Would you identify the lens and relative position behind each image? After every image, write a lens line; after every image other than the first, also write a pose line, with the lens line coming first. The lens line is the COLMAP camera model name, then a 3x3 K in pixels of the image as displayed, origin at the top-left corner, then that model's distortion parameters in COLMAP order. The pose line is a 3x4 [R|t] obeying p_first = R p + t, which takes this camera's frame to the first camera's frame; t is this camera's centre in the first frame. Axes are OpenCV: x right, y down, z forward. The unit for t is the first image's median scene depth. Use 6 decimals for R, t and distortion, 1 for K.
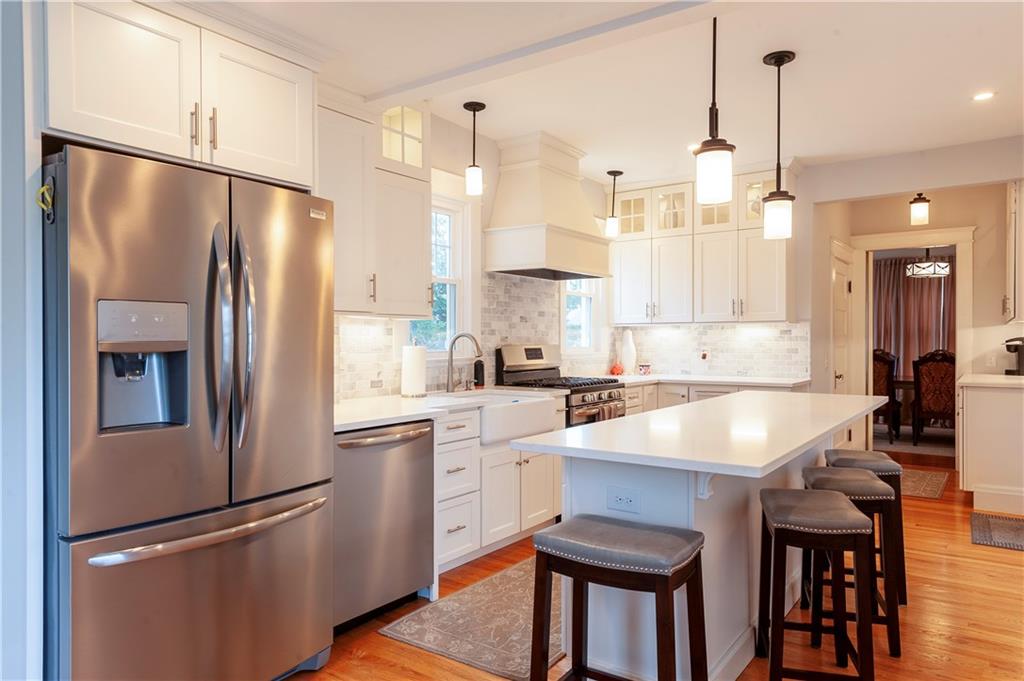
lens RADIAL K [[675.3, 0, 521.0], [0, 675.3, 338.7], [0, 0, 1]] dist [0.028734, -0.008379]
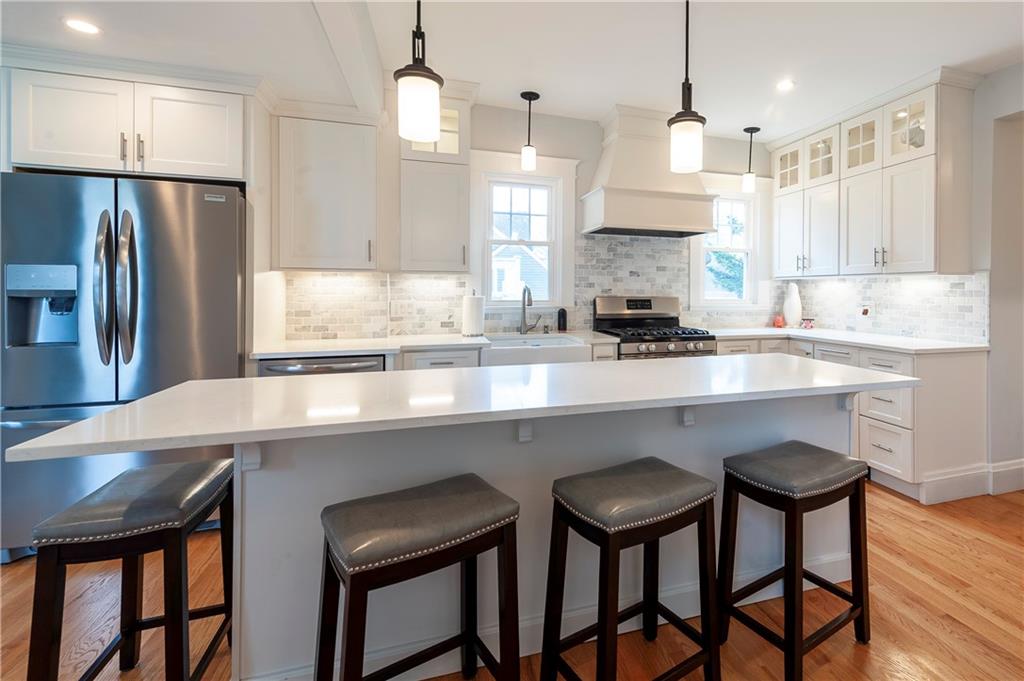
lens RADIAL K [[464.5, 0, 600.5], [0, 464.5, 290.5], [0, 0, 1]] dist [0.007033, -0.001953]
pose [[0.806755, 0.007226, -0.590841, 0.400297], [-0.007039, 0.999972, 0.002618, -0.002344], [0.590844, 0.002047, 0.806784, 0.318830]]
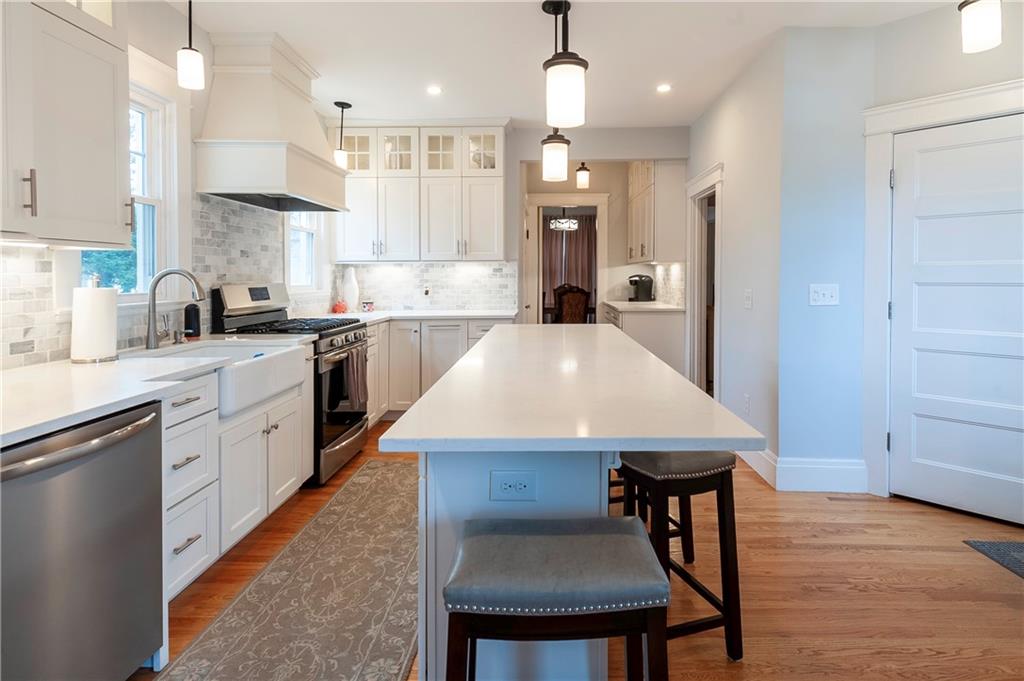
lens RADIAL K [[547.0, 0, 543.4], [0, 547.0, 284.3], [0, 0, 1]] dist [0.040603, -0.008392]
pose [[0.829114, -0.010441, 0.558982, -0.071195], [0.001641, 0.999867, 0.016243, -0.000834], [-0.559077, -0.012550, 0.829021, 0.196158]]
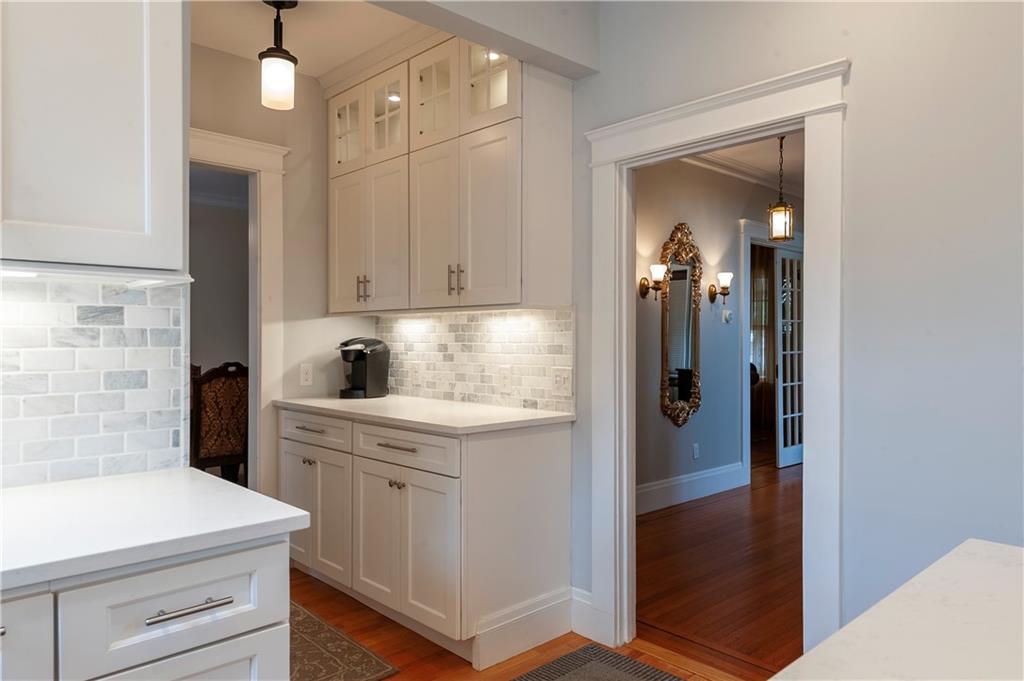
lens RADIAL K [[675.3, 0, 508.9], [0, 675.3, 354.9], [0, 0, 1]] dist [0.028734, -0.008379]
pose [[0.218785, -0.017771, 0.975611, 0.159188], [-0.002844, 0.999818, 0.018850, 0.001351], [-0.975769, -0.006899, 0.218695, 0.822774]]
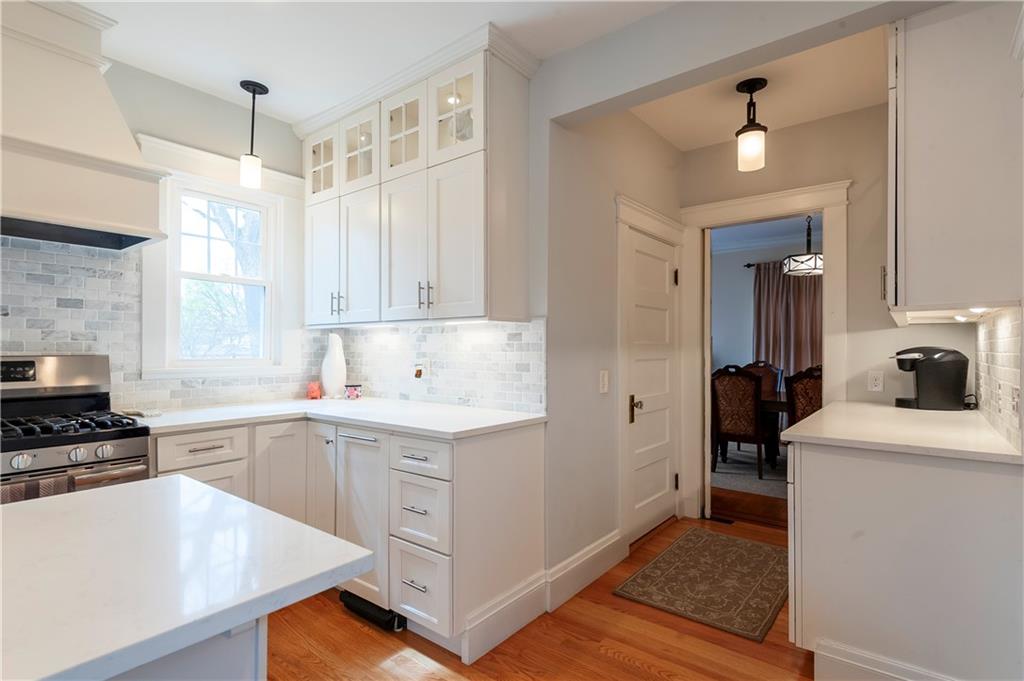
lens RADIAL K [[508.9, 0, 496.6], [0, 508.9, 342.4], [0, 0, 1]] dist [0.011542, -0.002207]
pose [[0.996653, 0.003745, -0.081658, 0.438809], [-0.004672, 0.999927, -0.011168, 0.000796], [0.081611, 0.011512, 0.996598, 0.576528]]
